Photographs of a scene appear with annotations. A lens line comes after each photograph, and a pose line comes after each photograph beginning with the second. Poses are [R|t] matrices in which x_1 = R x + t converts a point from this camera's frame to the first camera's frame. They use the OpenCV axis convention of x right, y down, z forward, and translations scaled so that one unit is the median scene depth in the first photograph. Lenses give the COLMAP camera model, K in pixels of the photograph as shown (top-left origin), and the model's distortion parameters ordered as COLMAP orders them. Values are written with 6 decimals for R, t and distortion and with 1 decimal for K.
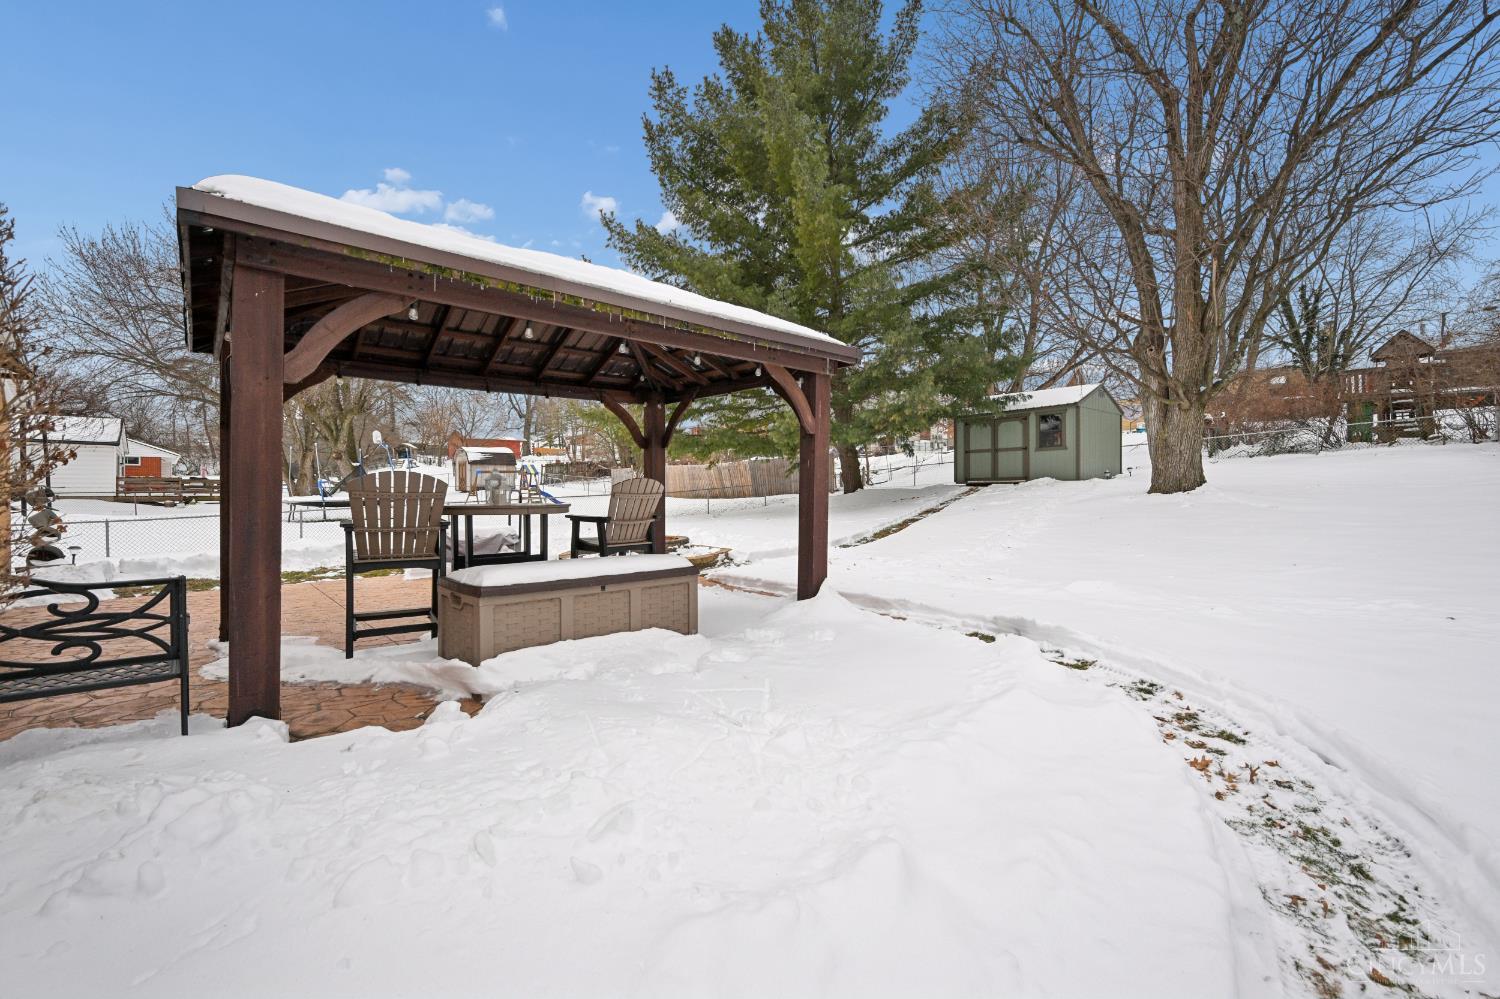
lens RADIAL K [[619.9, 0, 739.9], [0, 619.9, 498.5], [0, 0, 1]] dist [-0.003207, -0.000100]
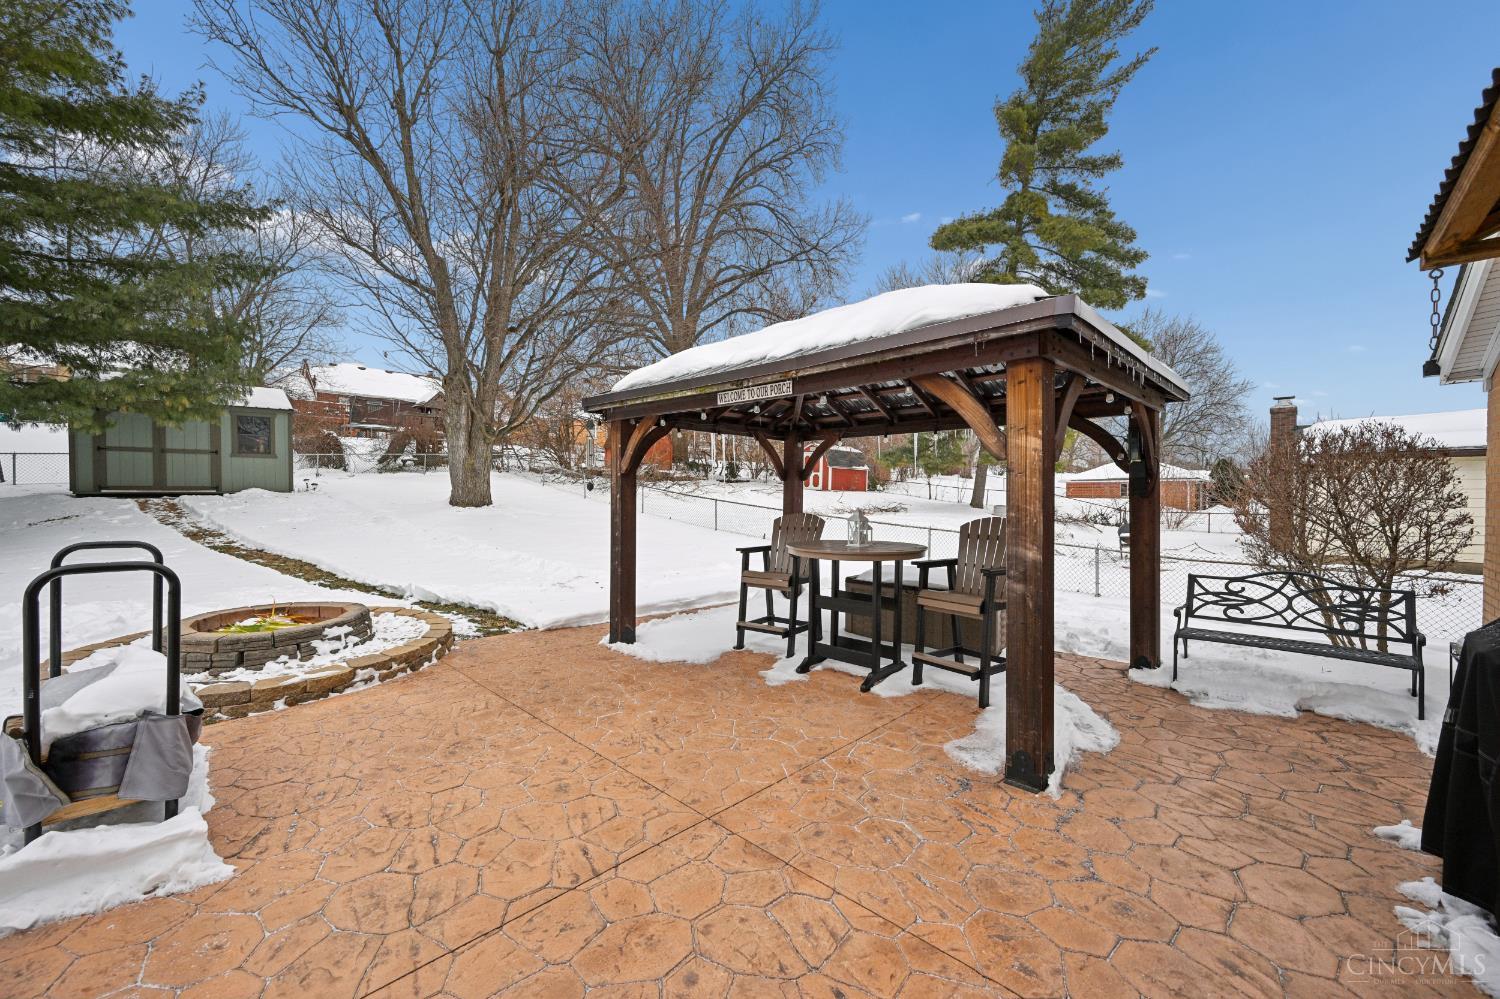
lens RADIAL K [[594.1, 0, 751.1], [0, 594.1, 502.8], [0, 0, 1]] dist [-0.002294, -0.000520]
pose [[-0.093973, -0.001844, 0.995573, -0.400743], [0.004443, 0.999988, 0.002272, -0.013632], [-0.995565, 0.004637, -0.093963, 0.387054]]
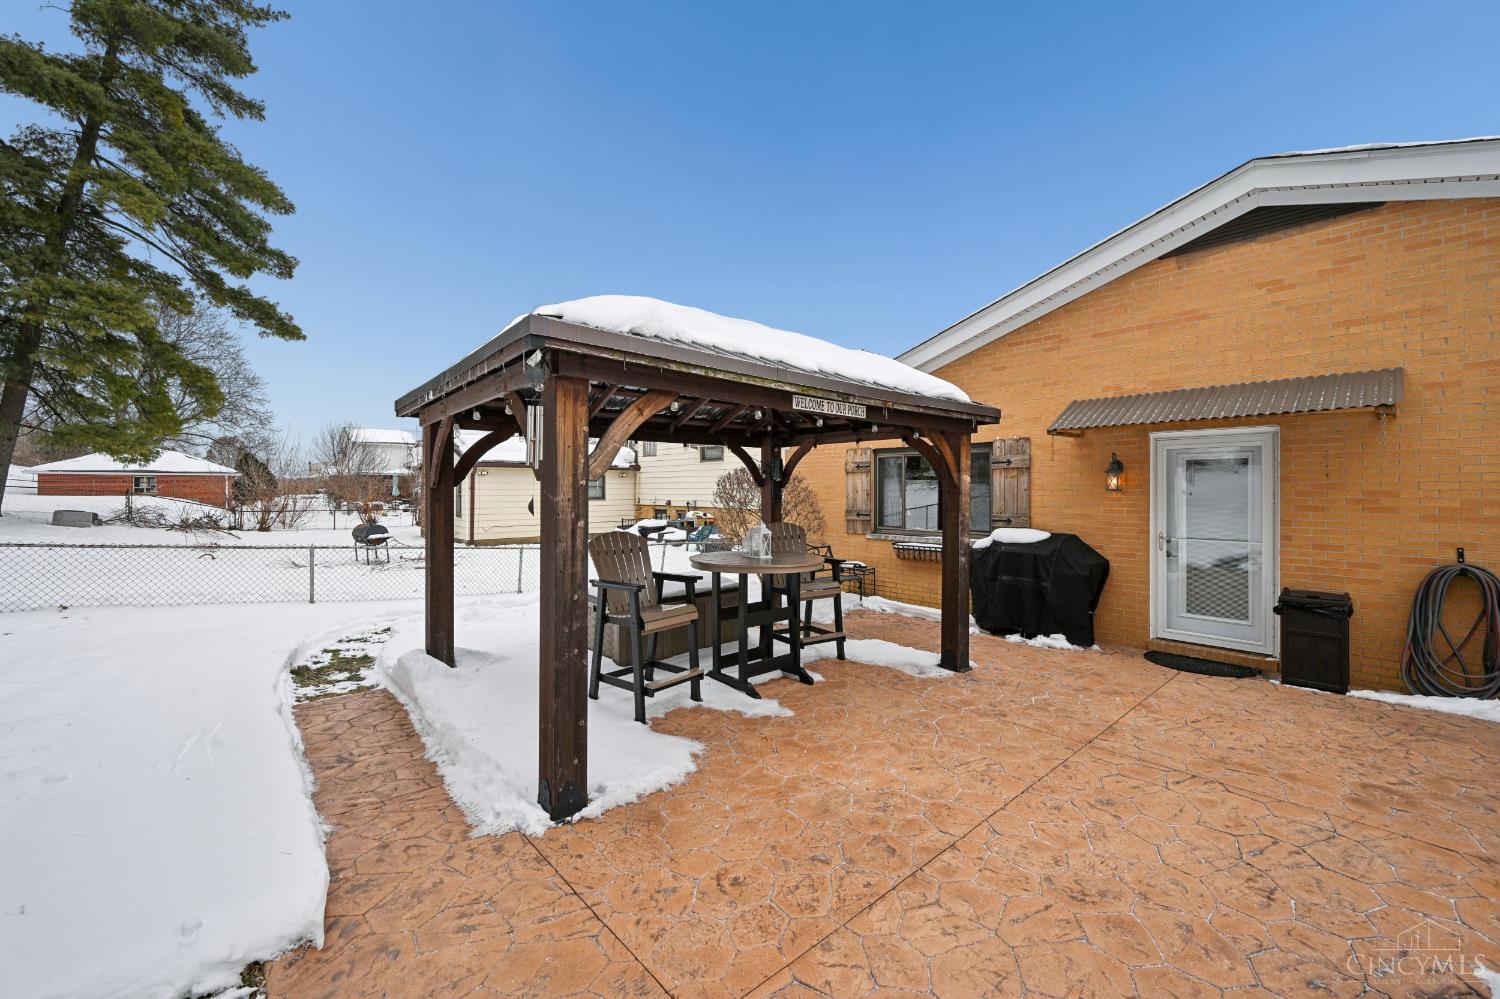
lens RADIAL K [[594.1, 0, 752.3], [0, 594.1, 488.2], [0, 0, 1]] dist [-0.002294, -0.000520]
pose [[-0.999632, 0.008234, -0.025841, -0.103918], [0.008191, 0.999965, 0.001766, -0.027341], [0.025854, 0.001554, -0.999665, 0.609419]]
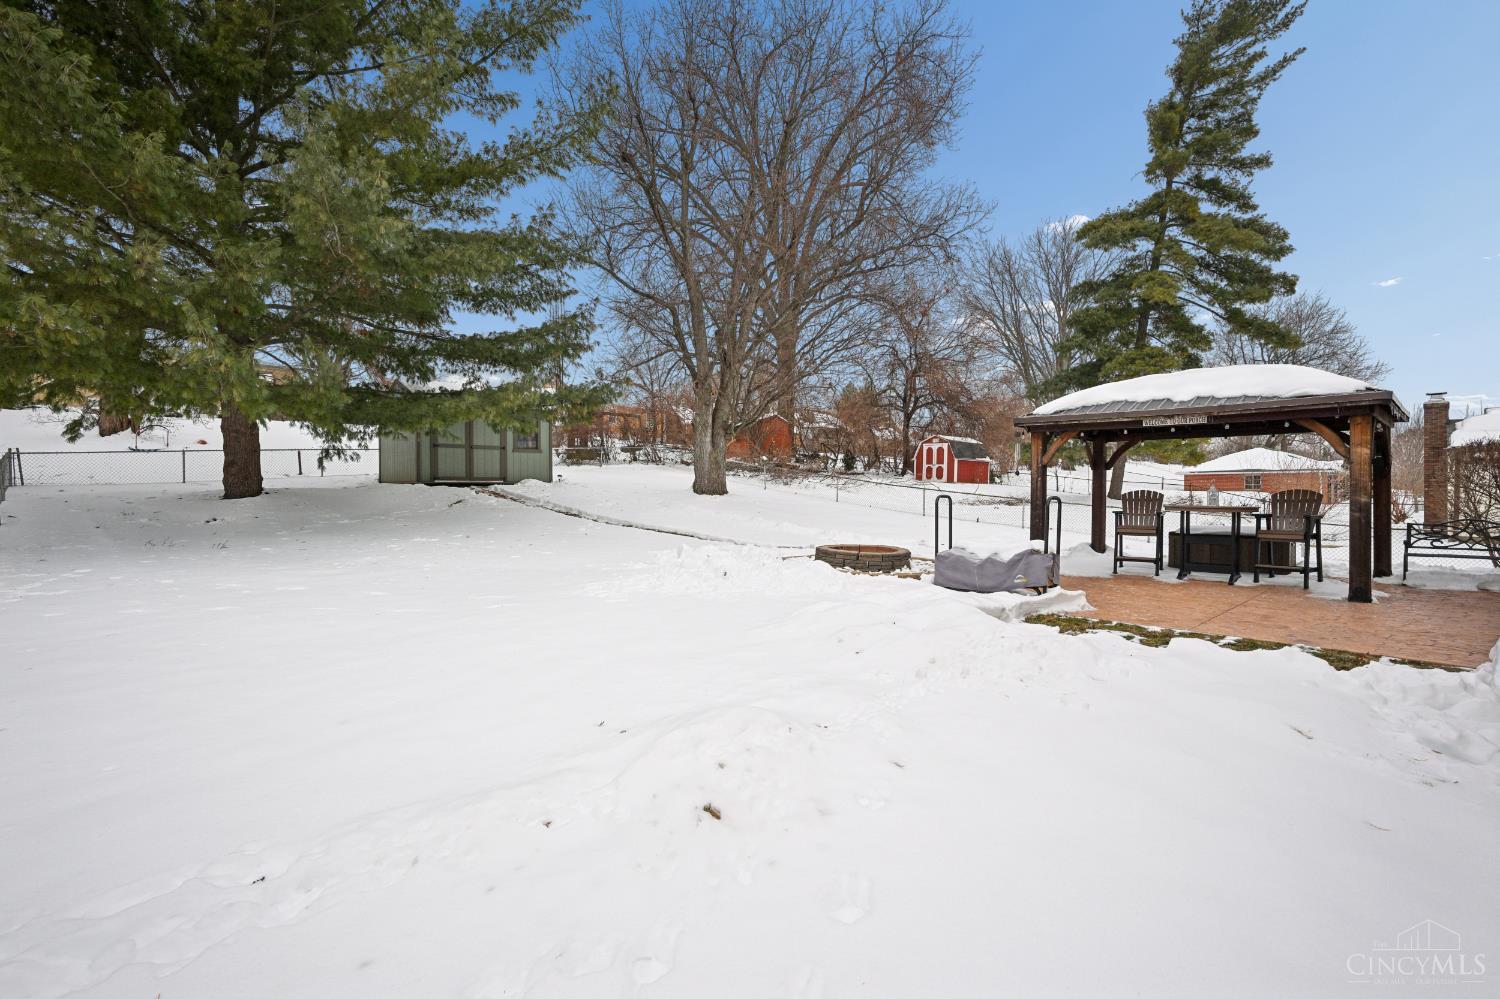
lens RADIAL K [[718.4, 0, 741.1], [0, 718.4, 500.8], [0, 0, 1]] dist [0.001732, -0.000513]
pose [[-0.076474, -0.000942, 0.997071, -0.693000], [0.006491, 0.999978, 0.001443, 0.000157], [-0.997050, 0.006583, -0.076466, 0.753969]]
